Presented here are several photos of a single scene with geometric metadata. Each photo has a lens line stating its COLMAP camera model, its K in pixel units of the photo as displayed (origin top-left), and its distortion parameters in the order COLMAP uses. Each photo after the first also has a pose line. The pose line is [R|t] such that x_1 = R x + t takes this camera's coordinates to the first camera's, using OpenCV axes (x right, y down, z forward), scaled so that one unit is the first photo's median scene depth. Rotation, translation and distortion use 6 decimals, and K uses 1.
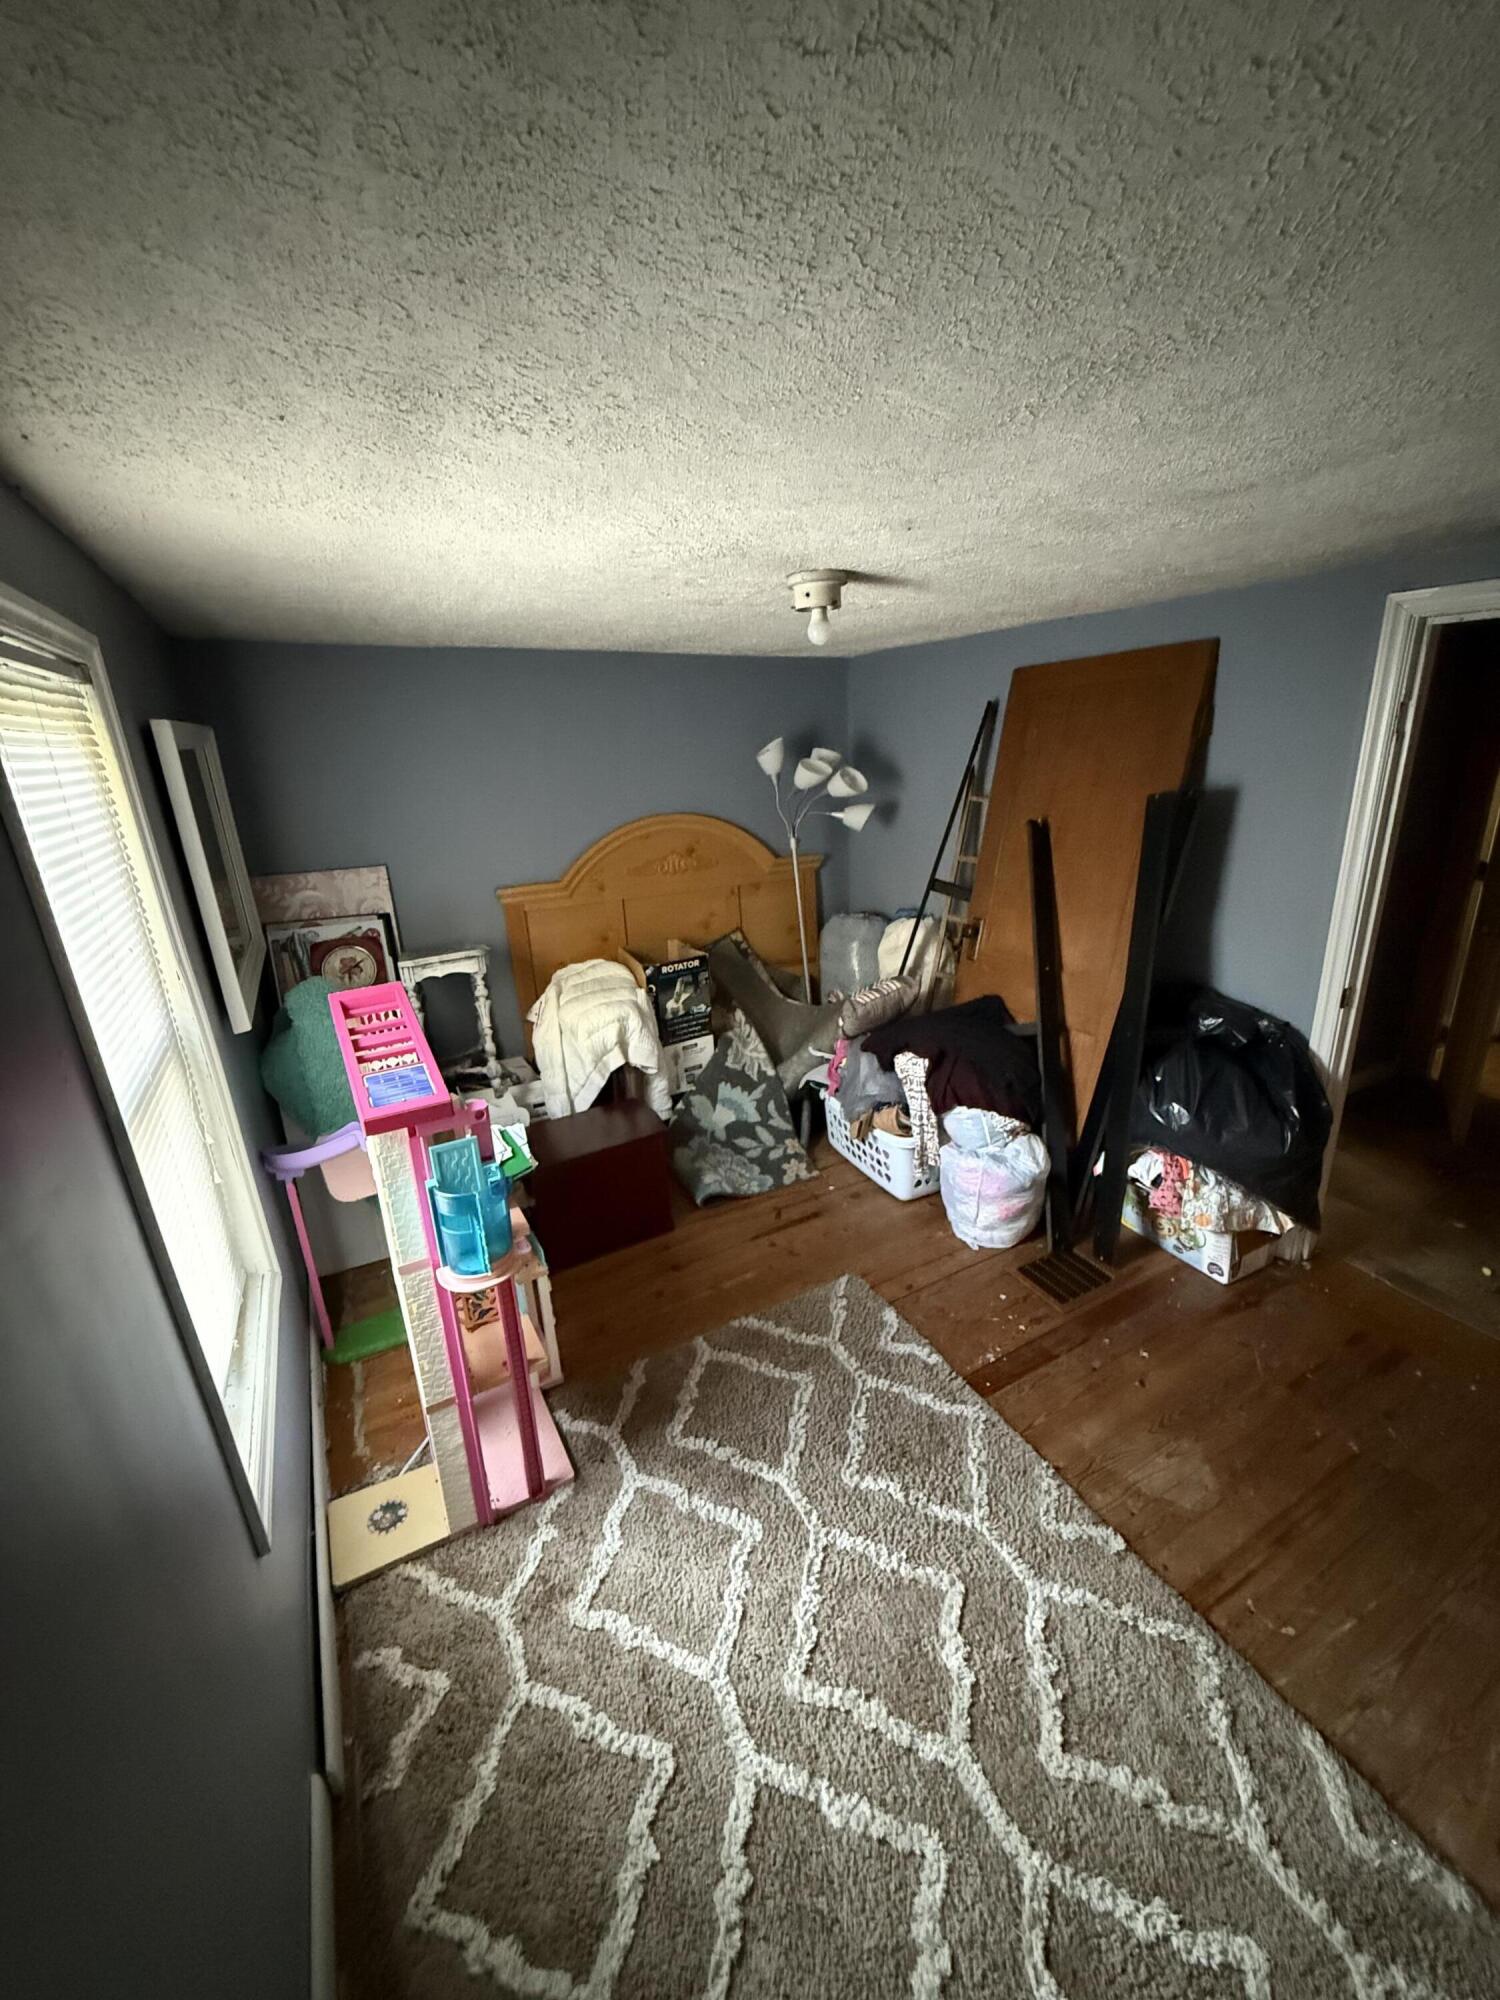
lens RADIAL K [[799.5, 0, 752.8], [0, 799.5, 993.3], [0, 0, 1]] dist [0.007278, -0.000916]
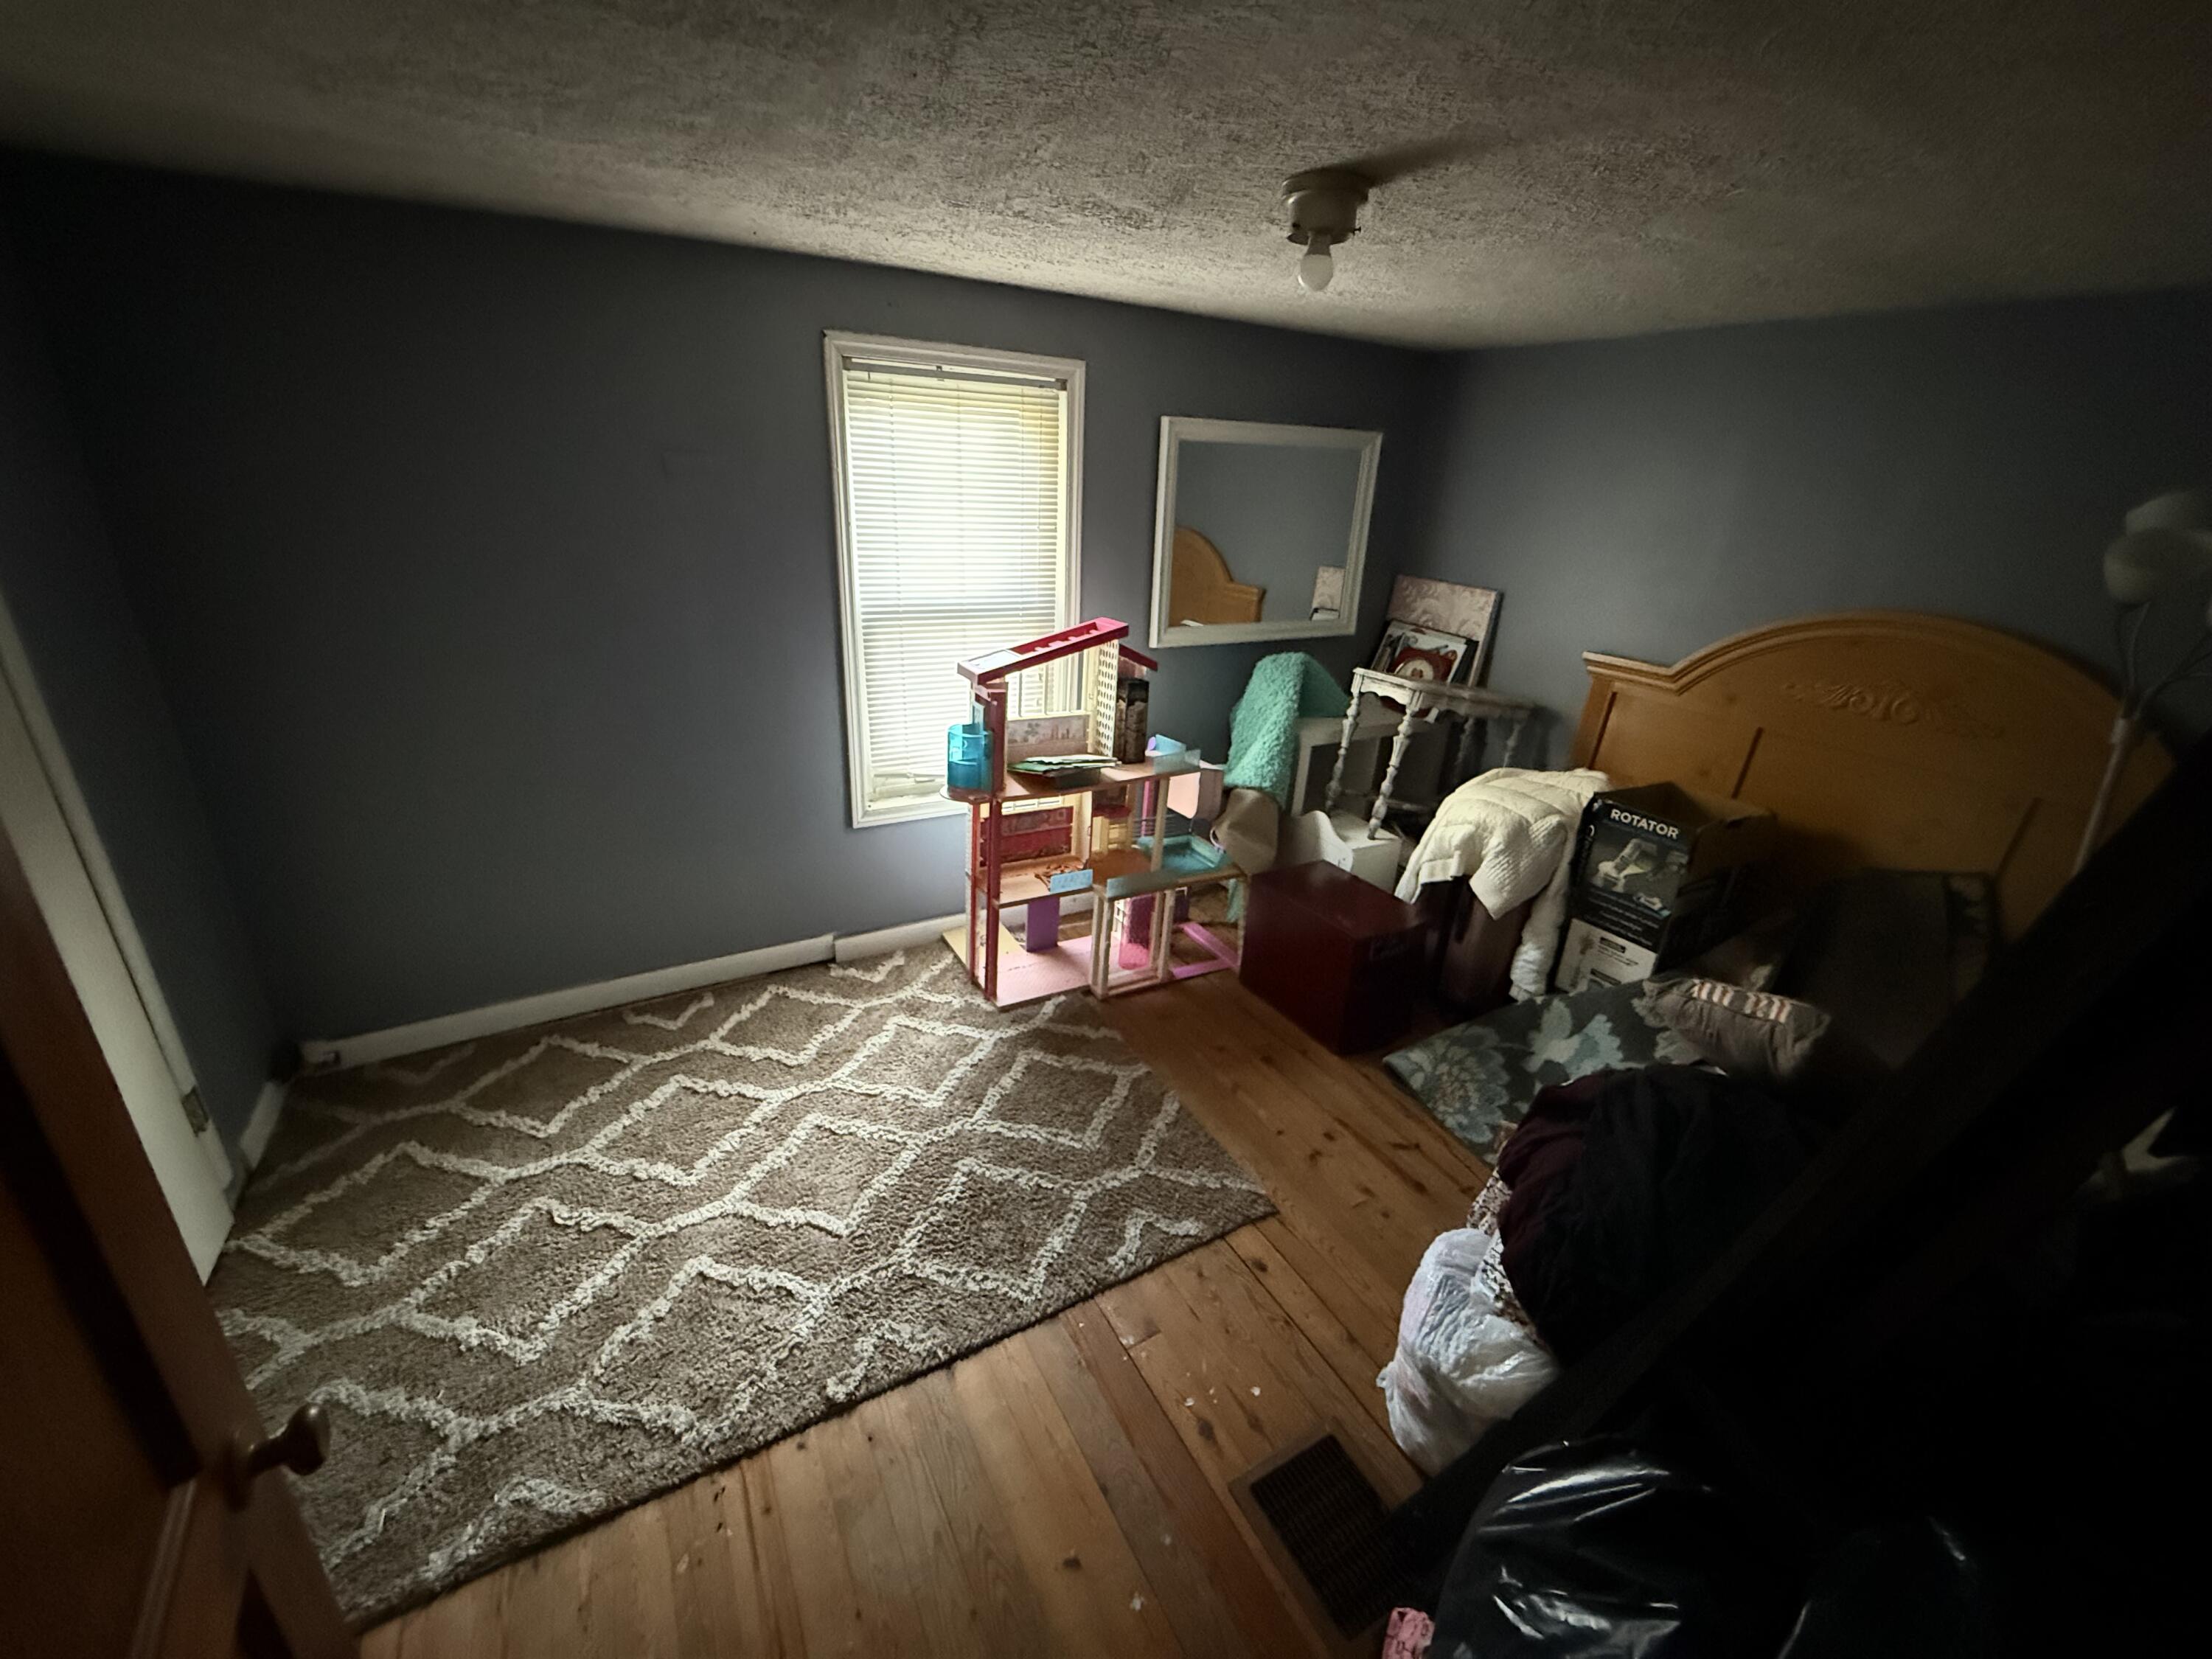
lens RADIAL K [[884.3, 0, 1101.6], [0, 884.3, 830.4], [0, 0, 1]] dist [0.007278, -0.000916]
pose [[-0.005075, 0.408139, -0.912906, 0.994862], [-0.349798, 0.854518, 0.383980, -0.263588], [0.936811, 0.321281, 0.138430, 0.876841]]
